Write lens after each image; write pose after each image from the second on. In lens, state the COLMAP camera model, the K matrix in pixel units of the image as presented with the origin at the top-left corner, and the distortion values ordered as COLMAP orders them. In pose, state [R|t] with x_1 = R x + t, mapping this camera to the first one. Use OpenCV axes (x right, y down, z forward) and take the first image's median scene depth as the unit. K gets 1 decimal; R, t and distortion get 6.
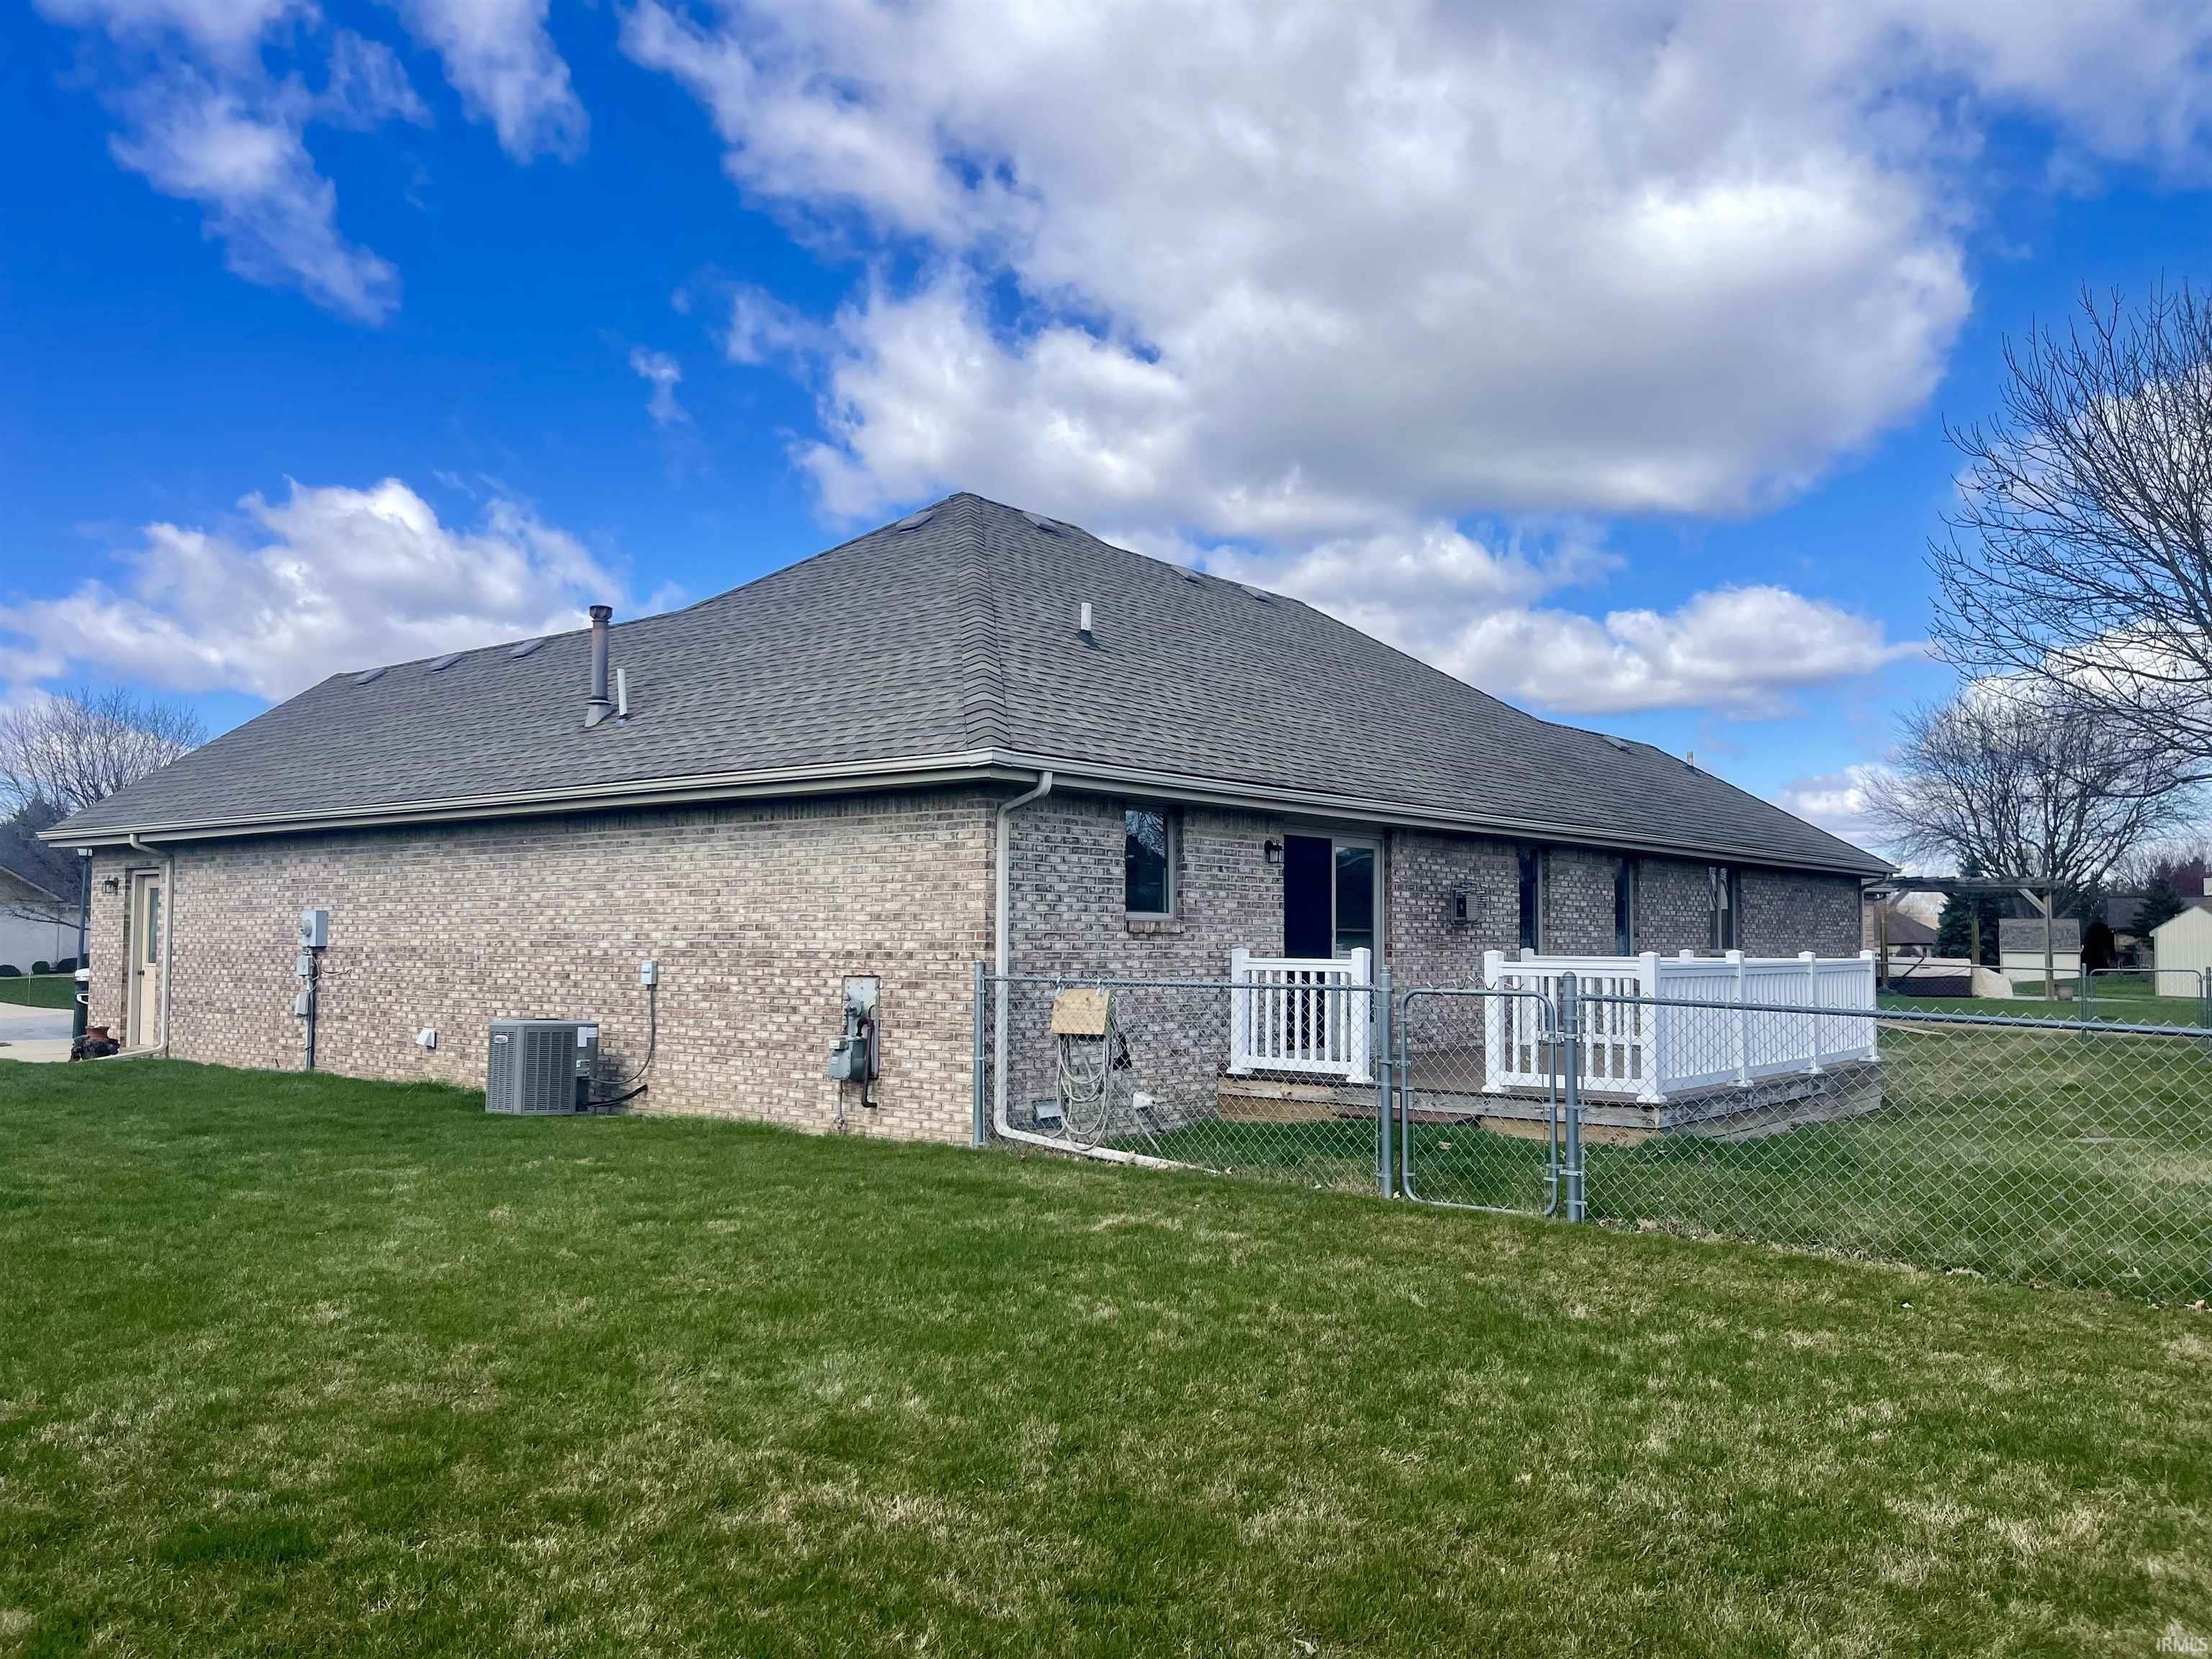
lens RADIAL K [[1630.3, 0, 1091.9], [0, 1630.3, 829.1], [0, 0, 1]] dist [0.029344, -0.007829]
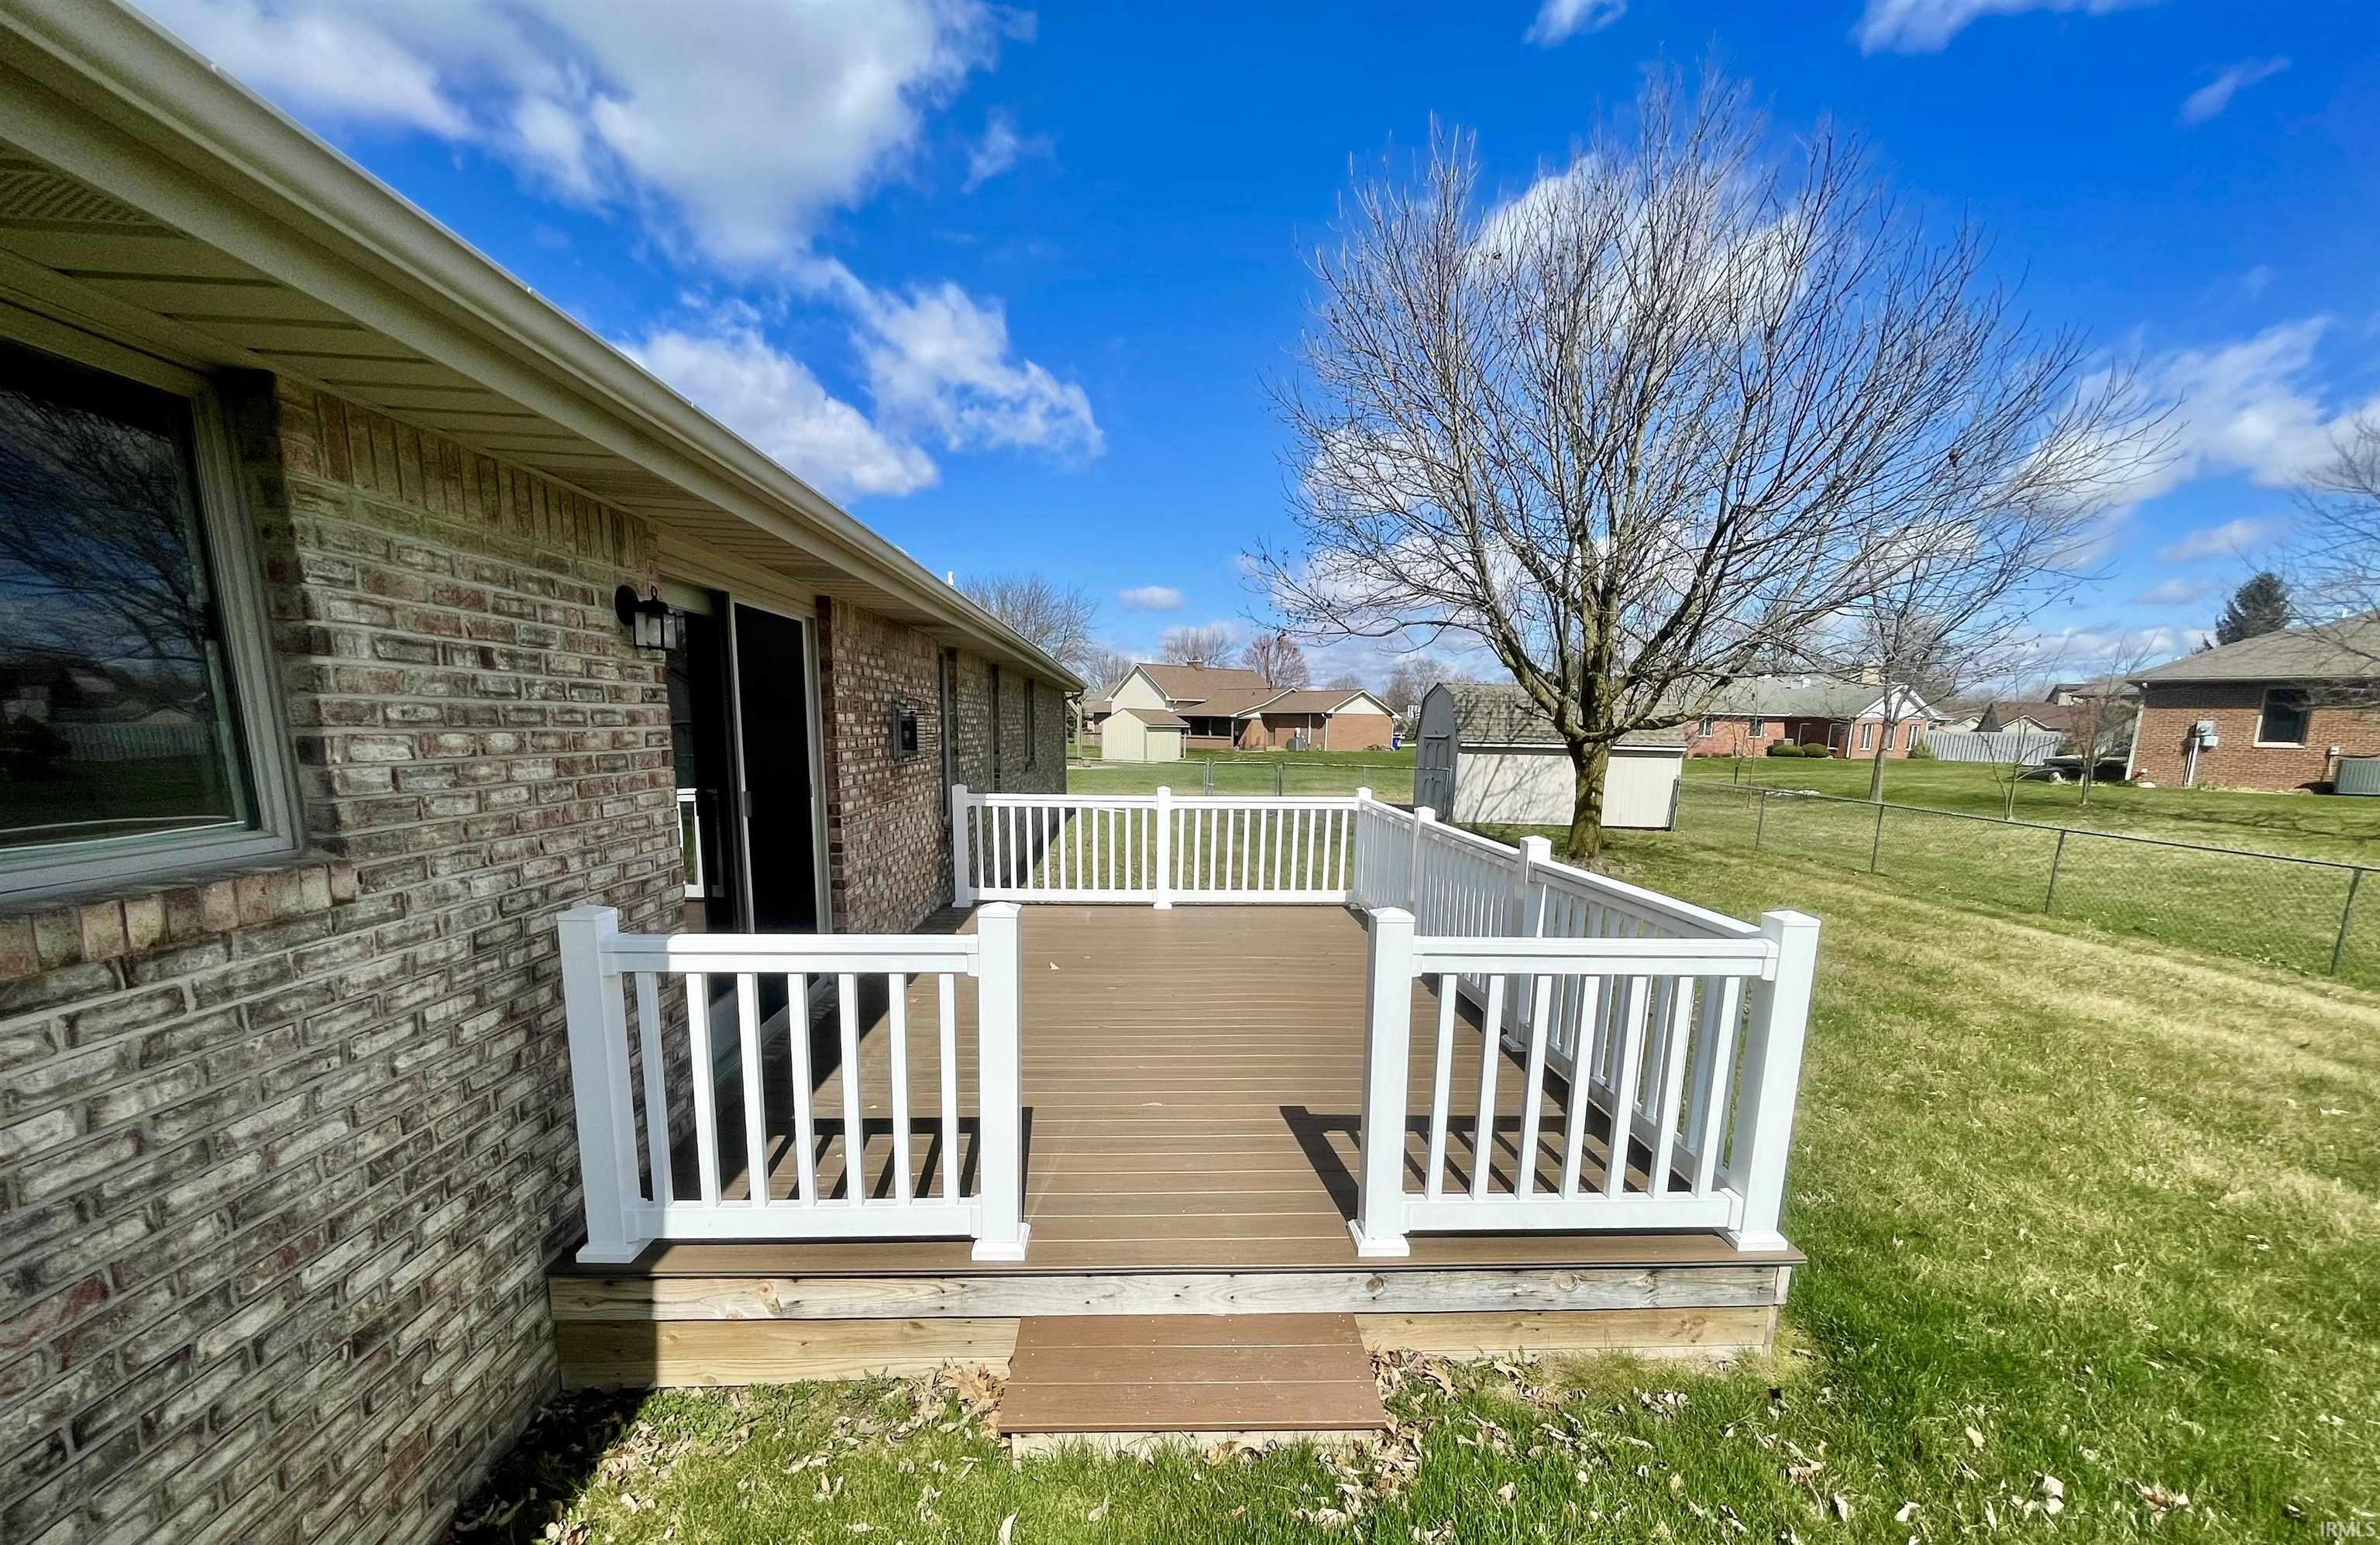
lens RADIAL K [[946.0, 0, 1186.5], [0, 946.0, 898.4], [0, 0, 1]] dist [-0.000079, 0.000107]
pose [[0.737352, -0.114942, 0.665658, 0.053684], [-0.058201, 0.970943, 0.232126, 0.019721], [-0.672997, -0.209900, 0.709237, 0.792509]]
